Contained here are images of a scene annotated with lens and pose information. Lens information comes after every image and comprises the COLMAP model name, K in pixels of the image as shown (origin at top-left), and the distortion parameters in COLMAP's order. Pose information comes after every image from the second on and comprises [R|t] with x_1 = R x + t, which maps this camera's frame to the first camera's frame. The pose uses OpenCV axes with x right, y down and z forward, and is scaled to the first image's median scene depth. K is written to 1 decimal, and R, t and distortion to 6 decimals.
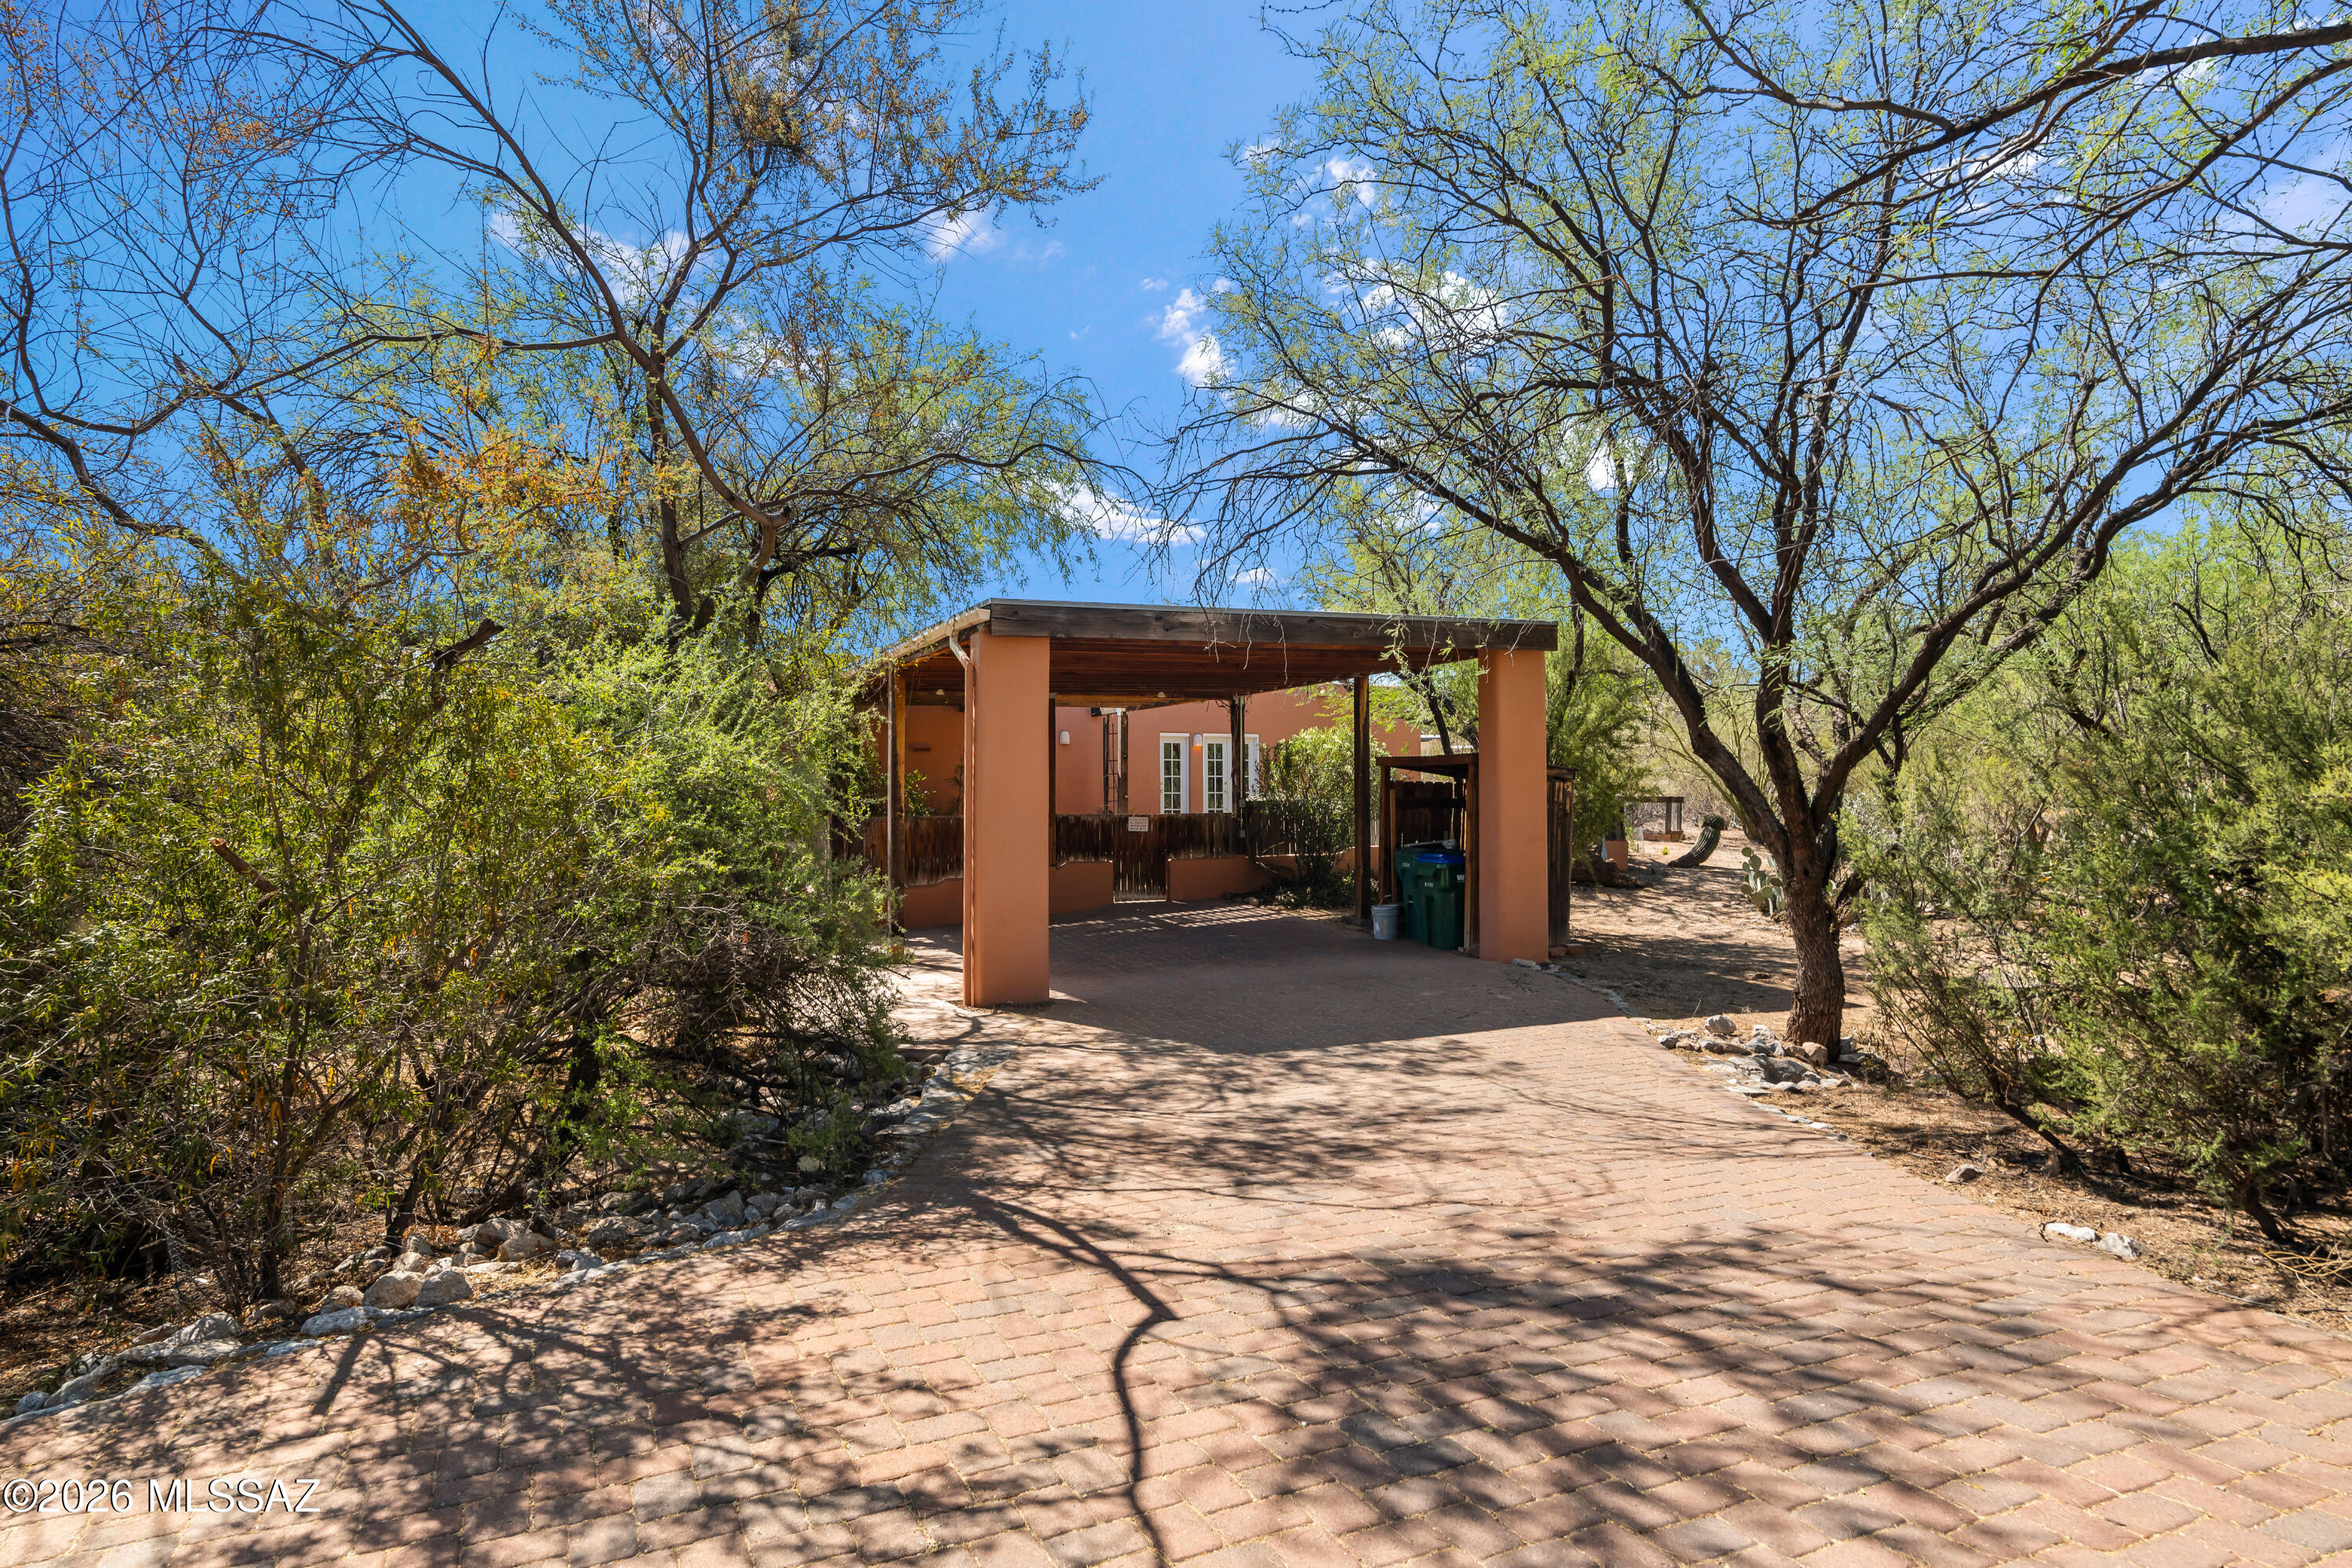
lens RADIAL K [[1419.7, 0, 1179.9], [0, 1419.7, 788.8], [0, 0, 1]] dist [0.000113, 0.000002]
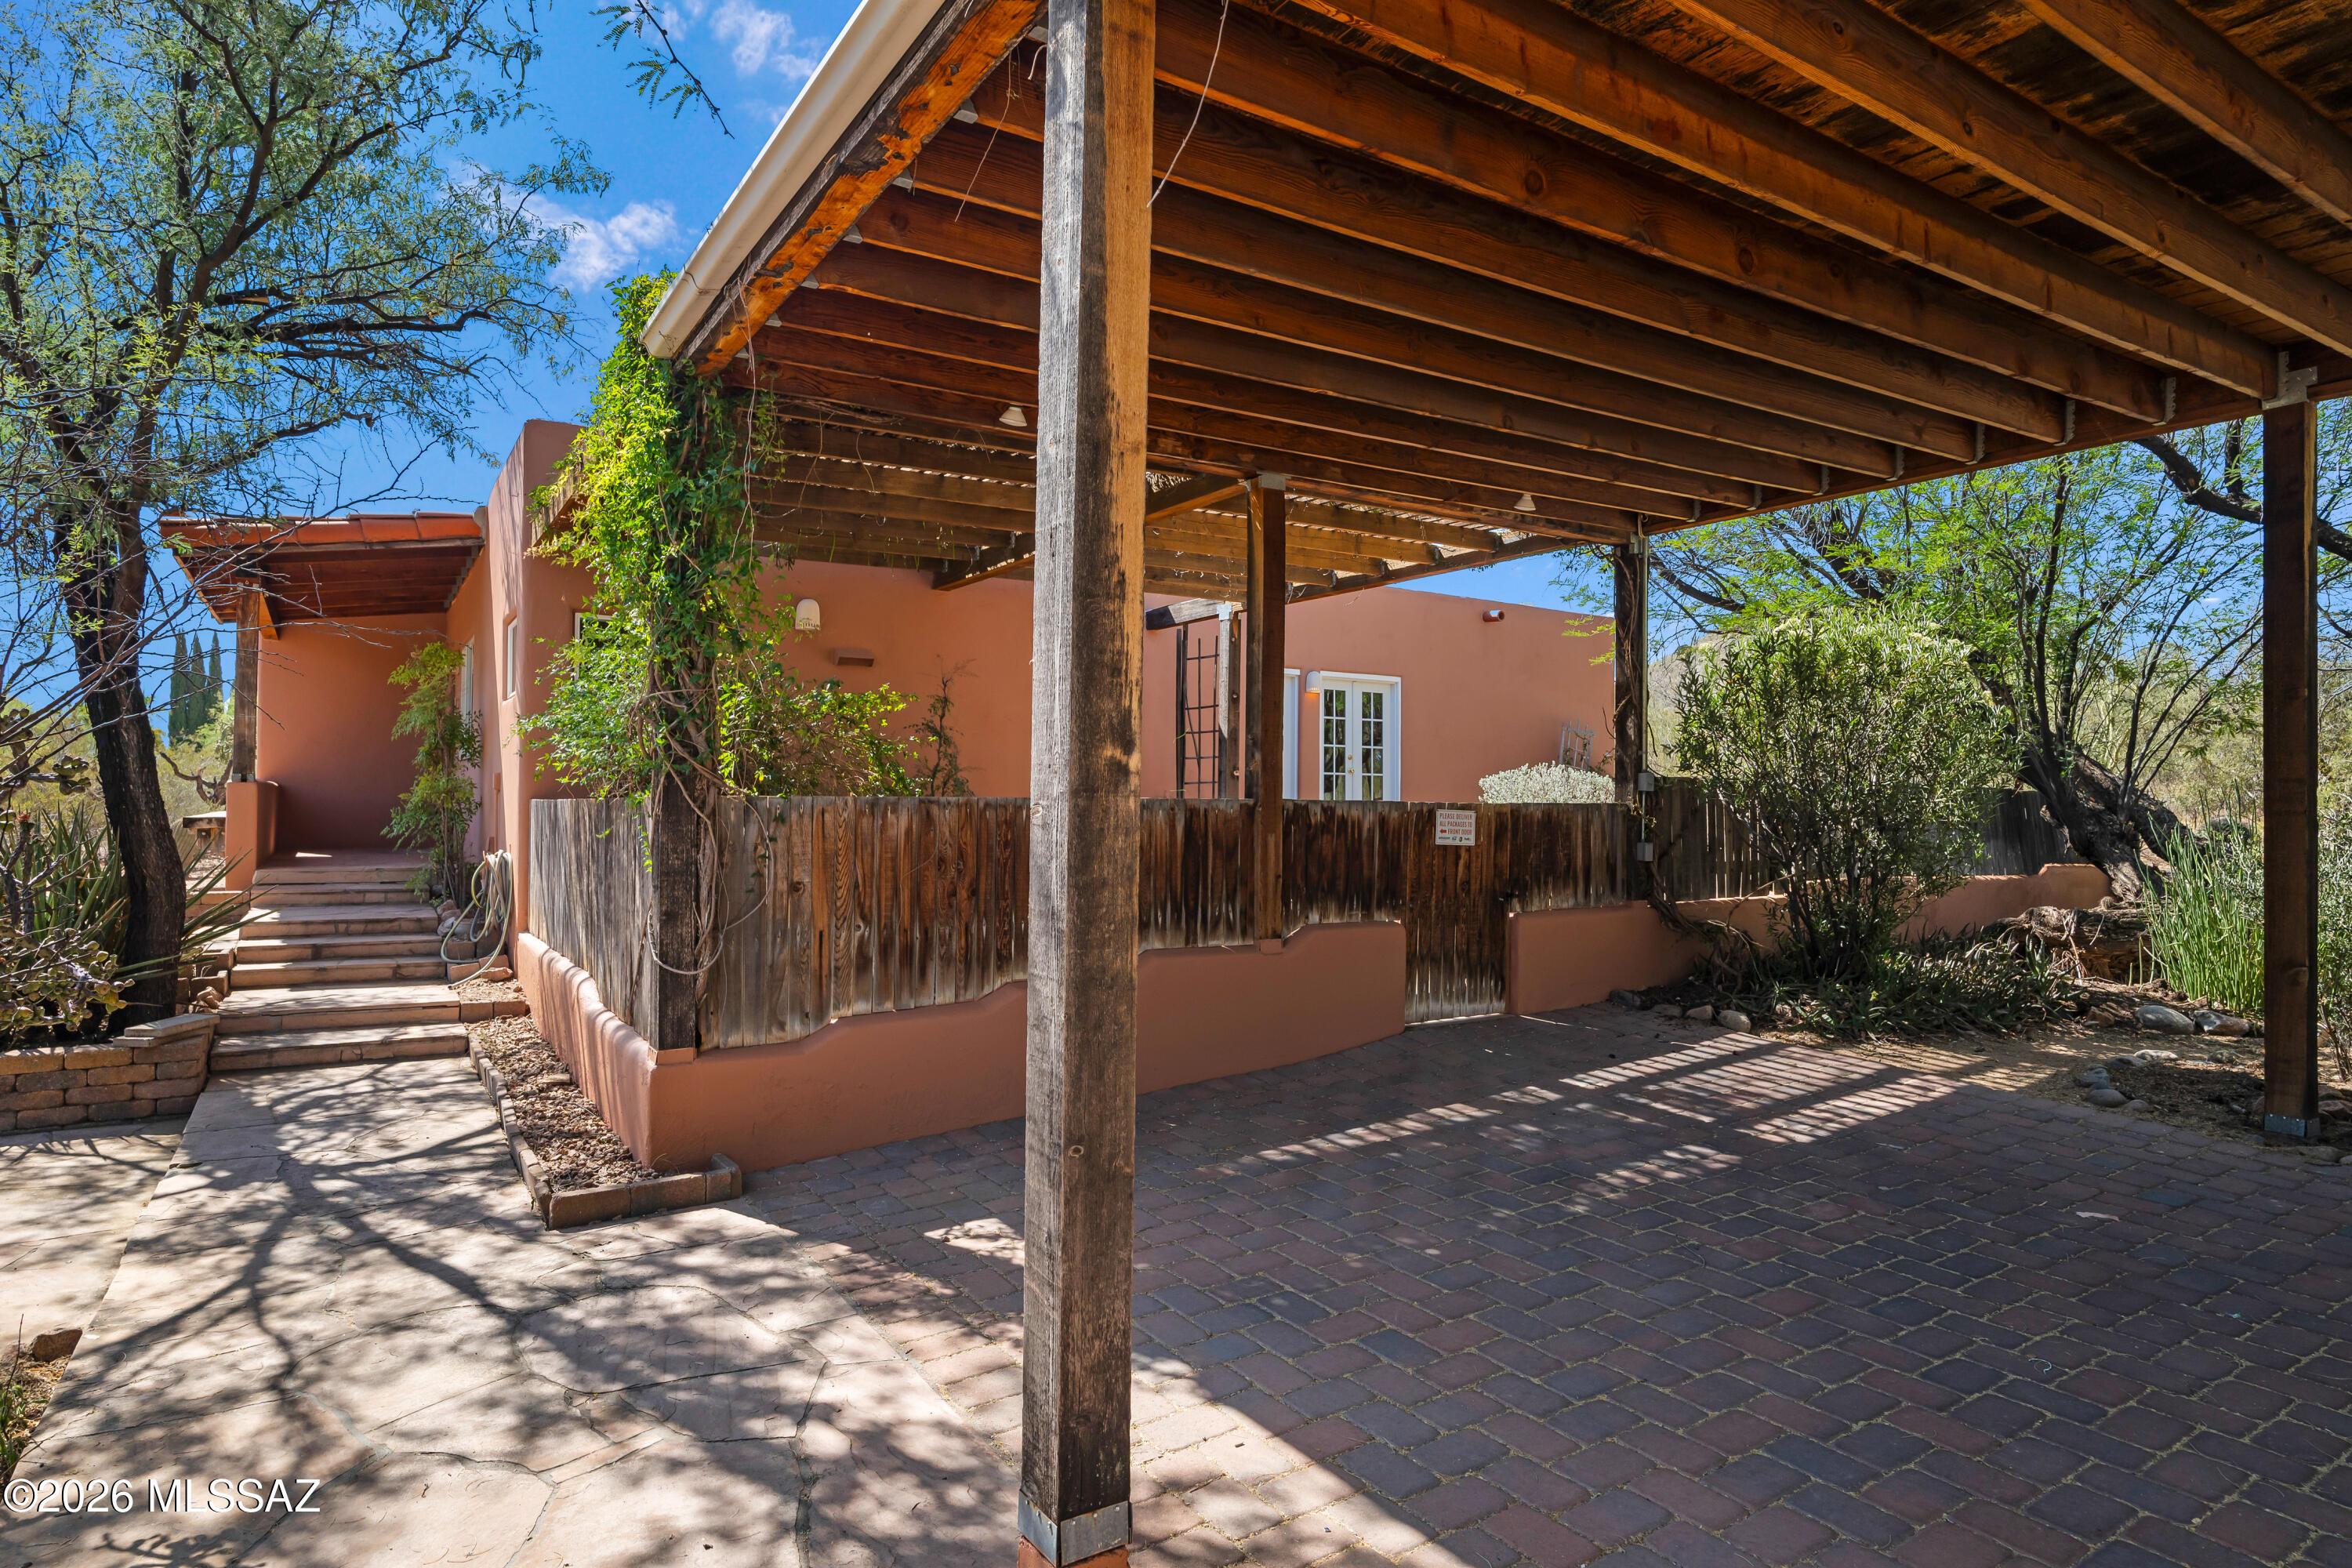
lens RADIAL K [[1320.7, 0, 1175.3], [0, 1320.7, 783.9], [0, 0, 1]] dist [-0.000111, -0.000042]
pose [[0.992512, 0.013866, 0.121361, -0.151551], [-0.013413, 0.999900, -0.004551, 0.015127], [-0.121412, 0.002889, 0.992598, 0.631007]]
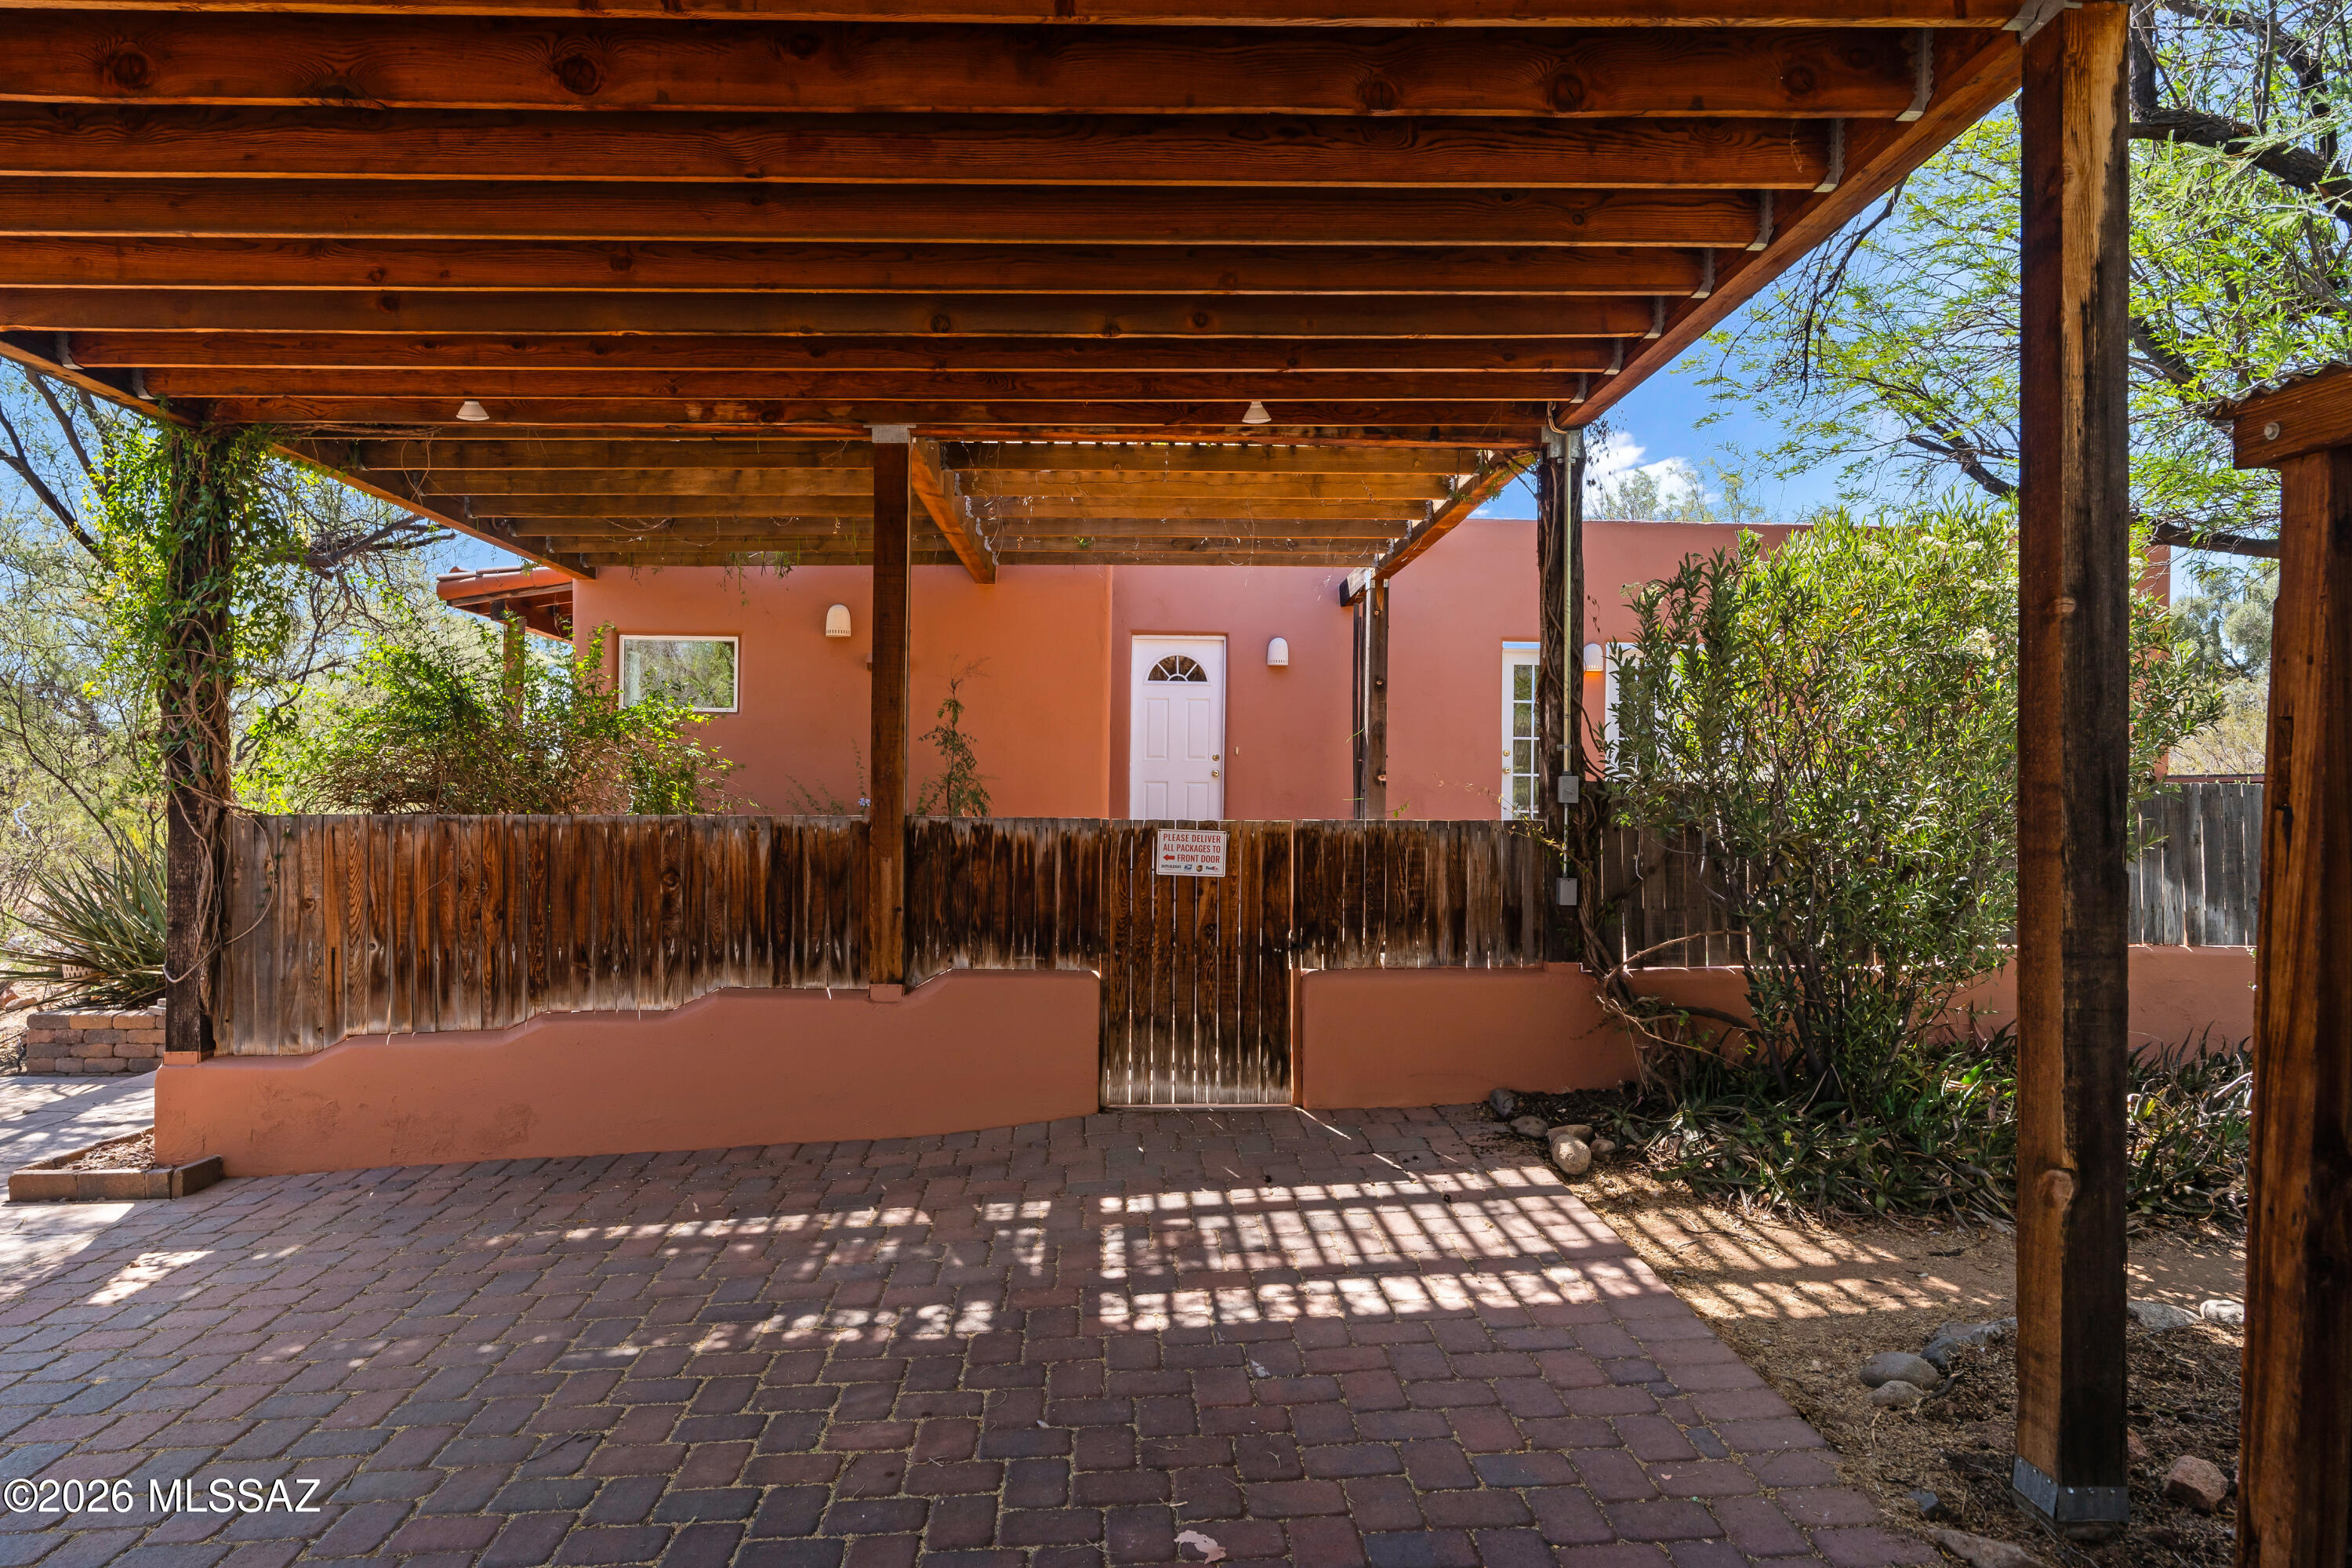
lens RADIAL K [[1454.1, 0, 1167.2], [0, 1454.1, 789.9], [0, 0, 1]] dist [0.001687, 0.002510]
pose [[0.914692, 0.006626, -0.404096, 0.090385], [-0.005800, 0.999978, 0.003267, 0.010249], [0.404109, -0.000644, 0.914711, 0.703011]]
